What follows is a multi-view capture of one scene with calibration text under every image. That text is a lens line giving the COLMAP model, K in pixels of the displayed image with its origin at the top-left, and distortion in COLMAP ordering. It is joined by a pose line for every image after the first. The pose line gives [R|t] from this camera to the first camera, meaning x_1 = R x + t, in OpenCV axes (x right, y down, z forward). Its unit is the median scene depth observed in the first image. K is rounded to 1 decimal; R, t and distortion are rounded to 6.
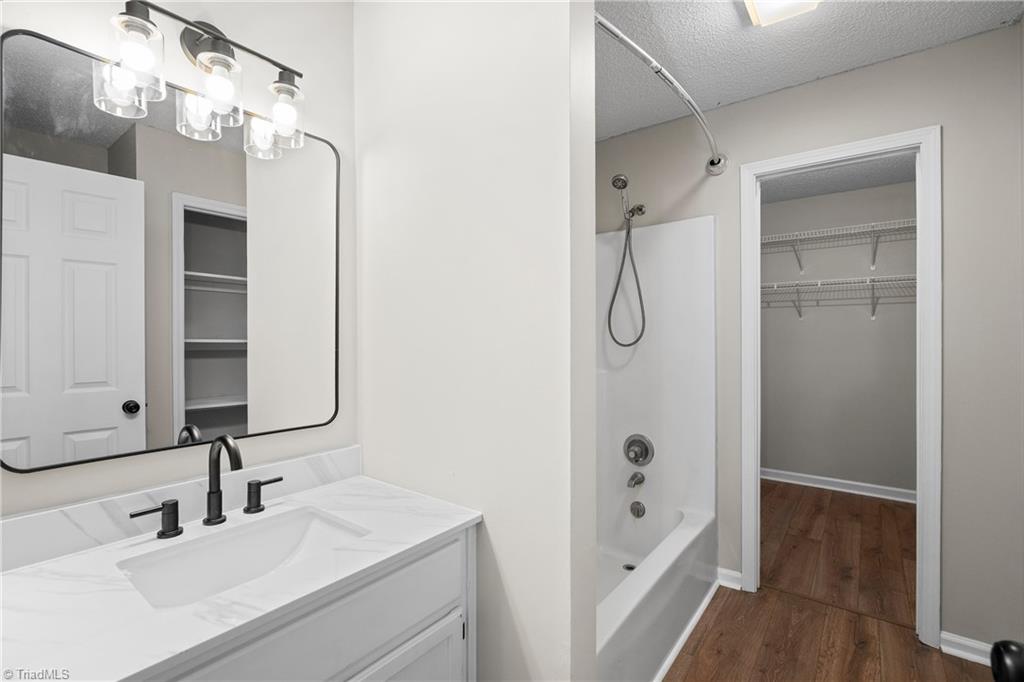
lens RADIAL K [[471.2, 0, 512.0], [0, 471.2, 341.0], [0, 0, 1]] dist [-0.000474, -0.000089]
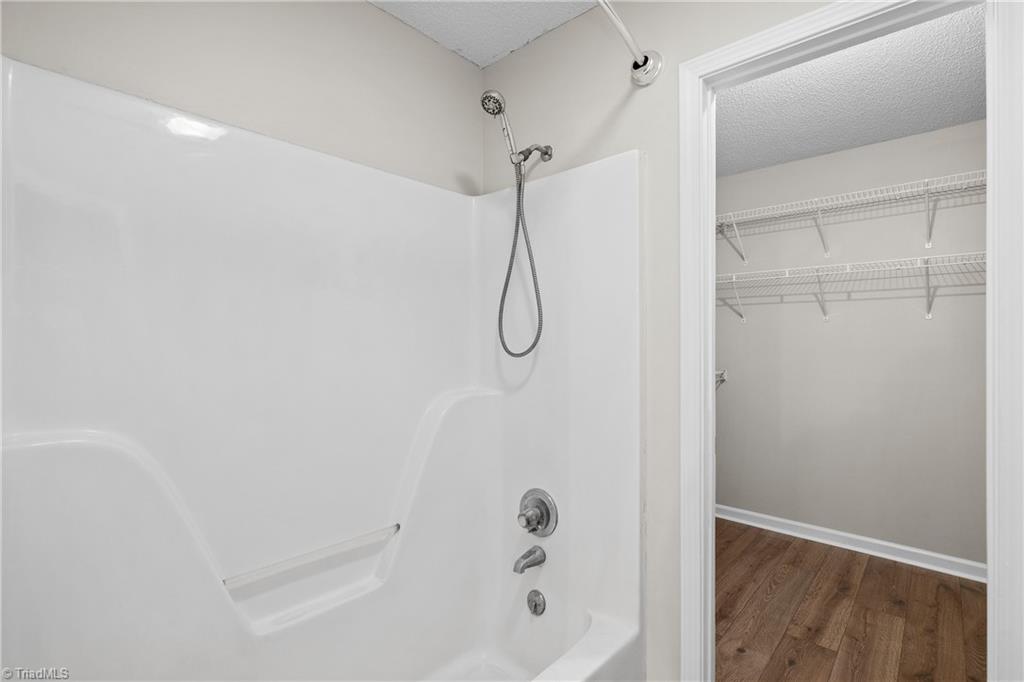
lens RADIAL K [[478.7, 0, 512.0], [0, 478.7, 341.0], [0, 0, 1]] dist [0.000026, 0.000390]
pose [[0.996226, 0.004142, -0.086695, 0.231715], [-0.004578, 0.999978, -0.004834, -0.005983], [0.086673, 0.005213, 0.996223, 0.258551]]
